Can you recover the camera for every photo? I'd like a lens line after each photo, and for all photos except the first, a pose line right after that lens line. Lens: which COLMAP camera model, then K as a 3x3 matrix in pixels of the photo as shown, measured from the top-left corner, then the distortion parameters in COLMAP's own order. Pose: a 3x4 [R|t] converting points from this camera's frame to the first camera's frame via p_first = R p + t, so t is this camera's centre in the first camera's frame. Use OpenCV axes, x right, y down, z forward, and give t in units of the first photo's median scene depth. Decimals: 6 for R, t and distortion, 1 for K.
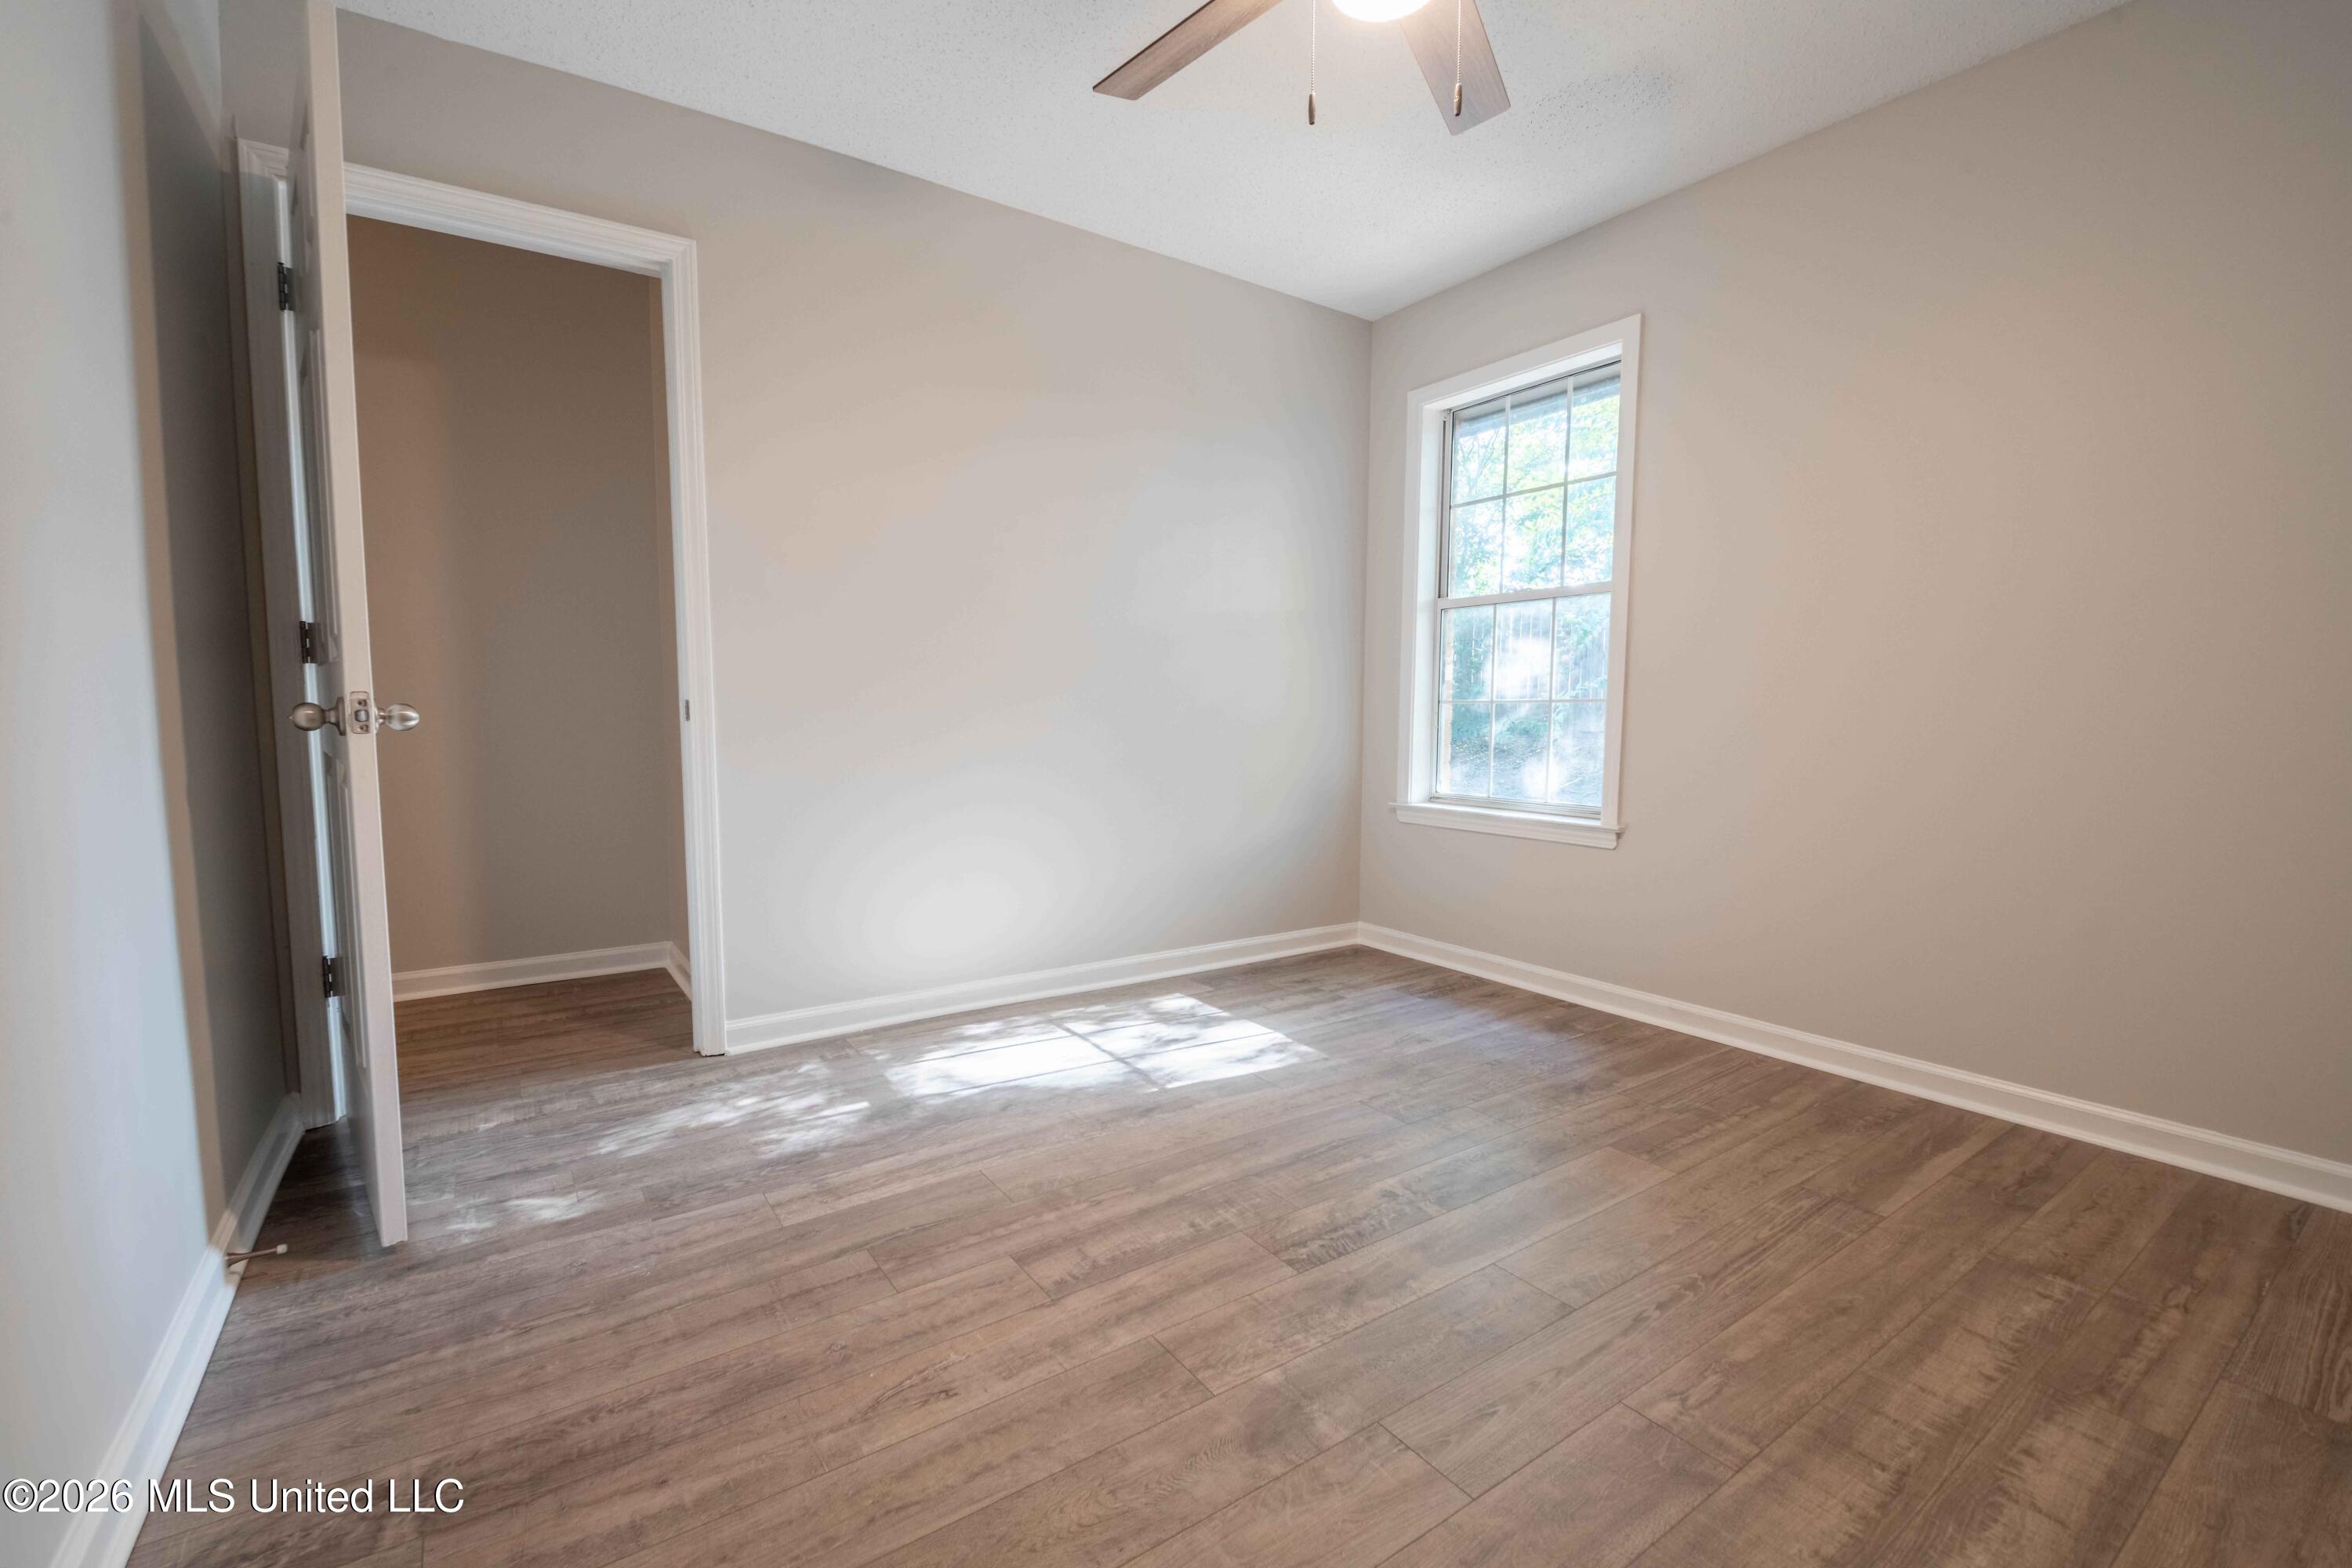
lens RADIAL K [[985.4, 0, 1153.0], [0, 985.4, 792.8], [0, 0, 1]] dist [0.003732, -0.012438]
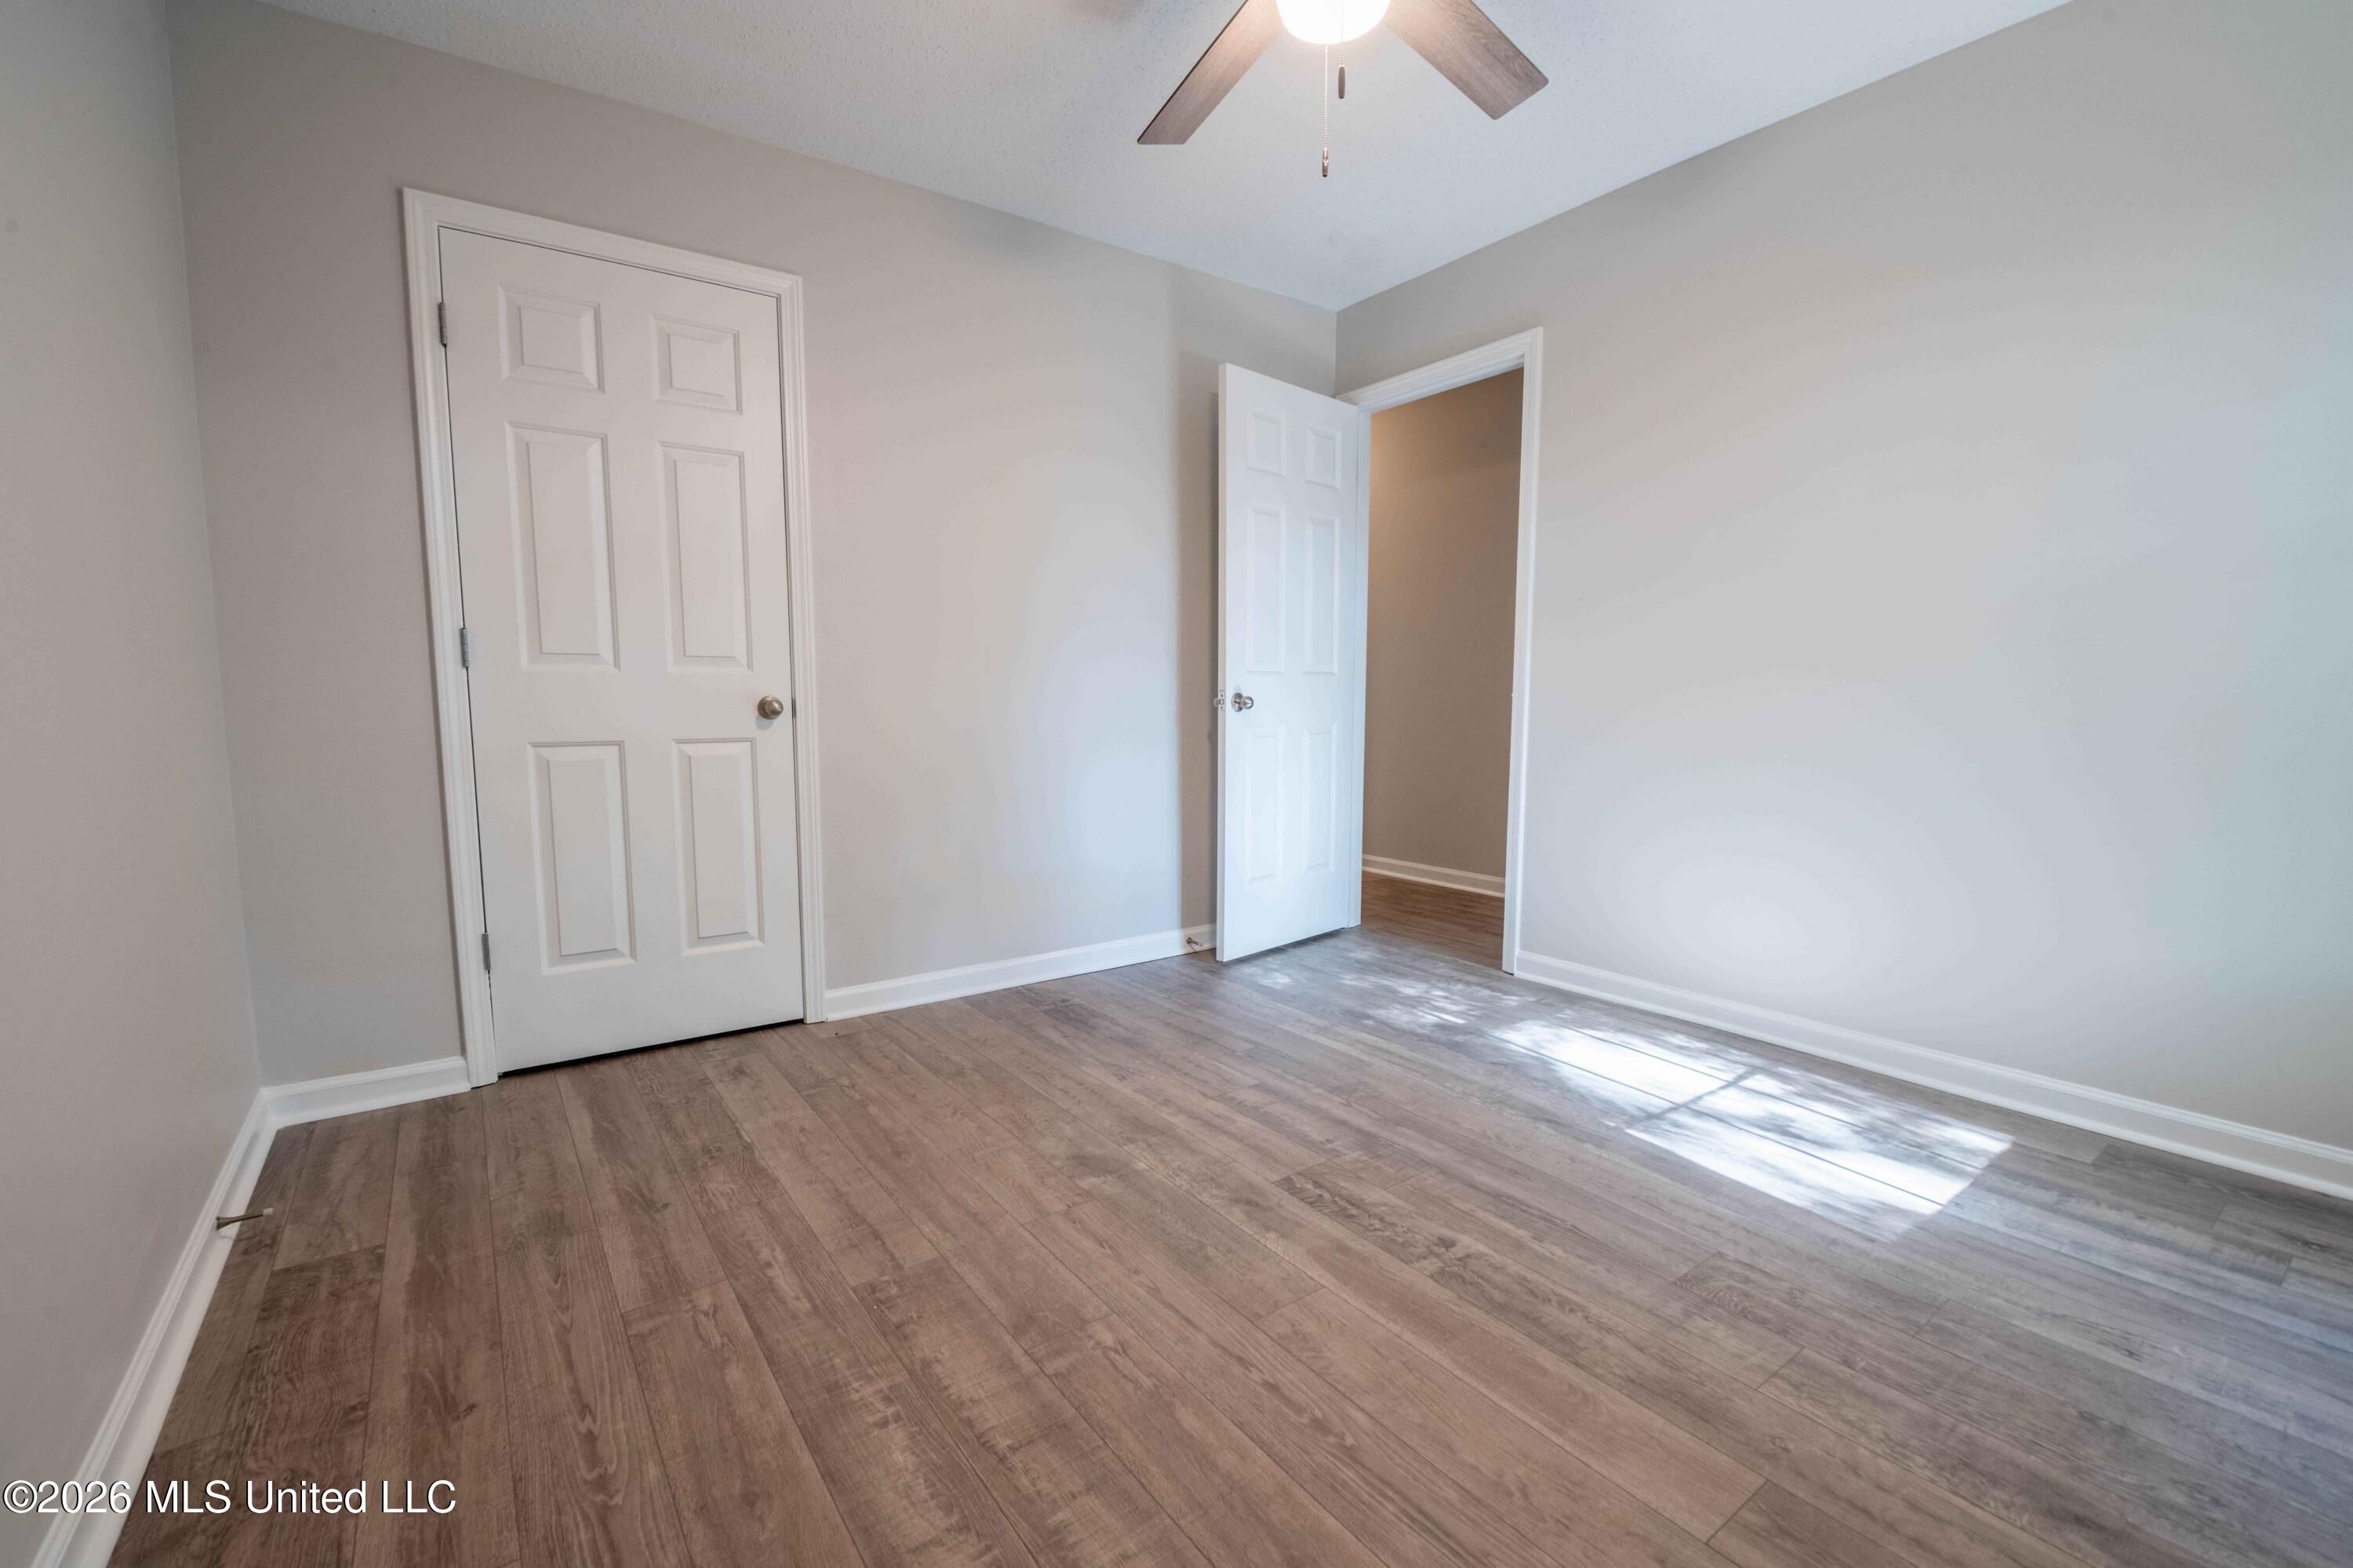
lens RADIAL K [[985.9, 0, 1153.5], [0, 985.9, 792.8], [0, 0, 1]] dist [0.003732, -0.012438]
pose [[0.024215, 0.094937, -0.995189, 1.003075], [-0.085959, 0.991992, 0.092540, -0.053047], [0.996004, 0.083305, 0.032182, 0.621933]]
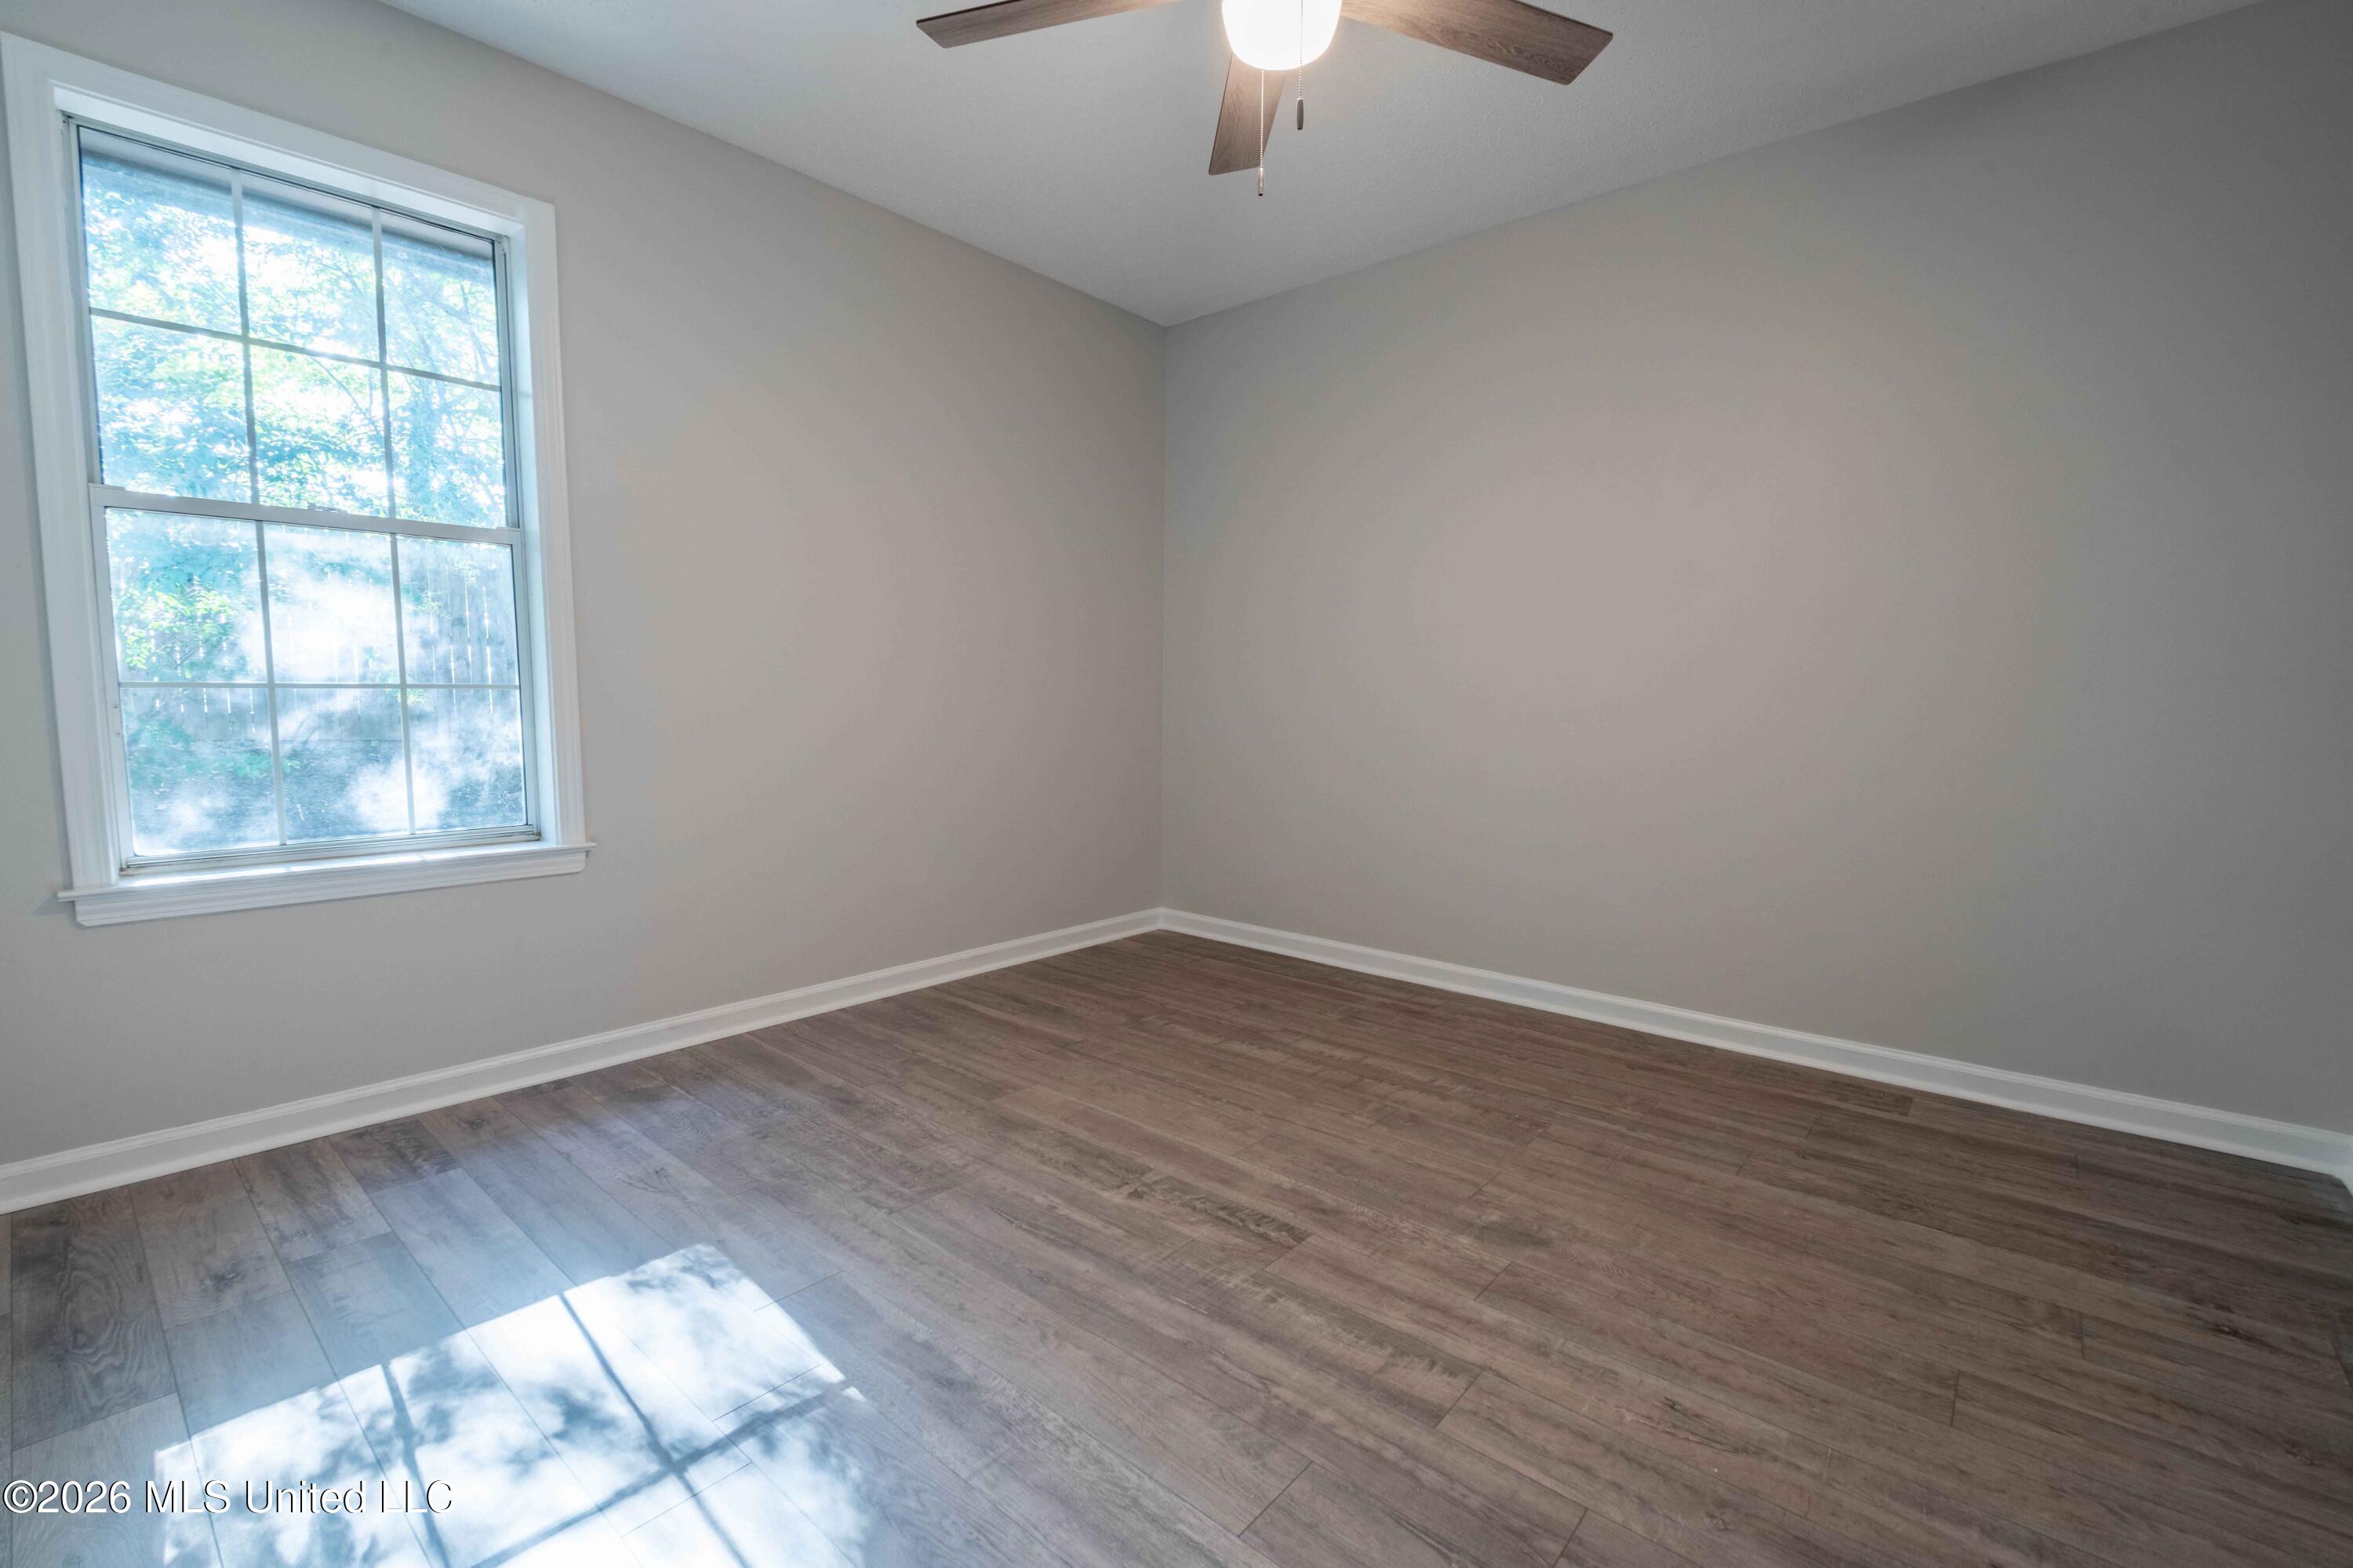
lens RADIAL K [[1011.4, 0, 1138.2], [0, 1011.4, 792.6], [0, 0, 1]] dist [0.002003, -0.012017]
pose [[-0.241823, -0.096084, 0.965551, -0.650932], [0.074205, 0.990340, 0.117136, -0.104075], [-0.967479, 0.099975, -0.232357, 1.103766]]
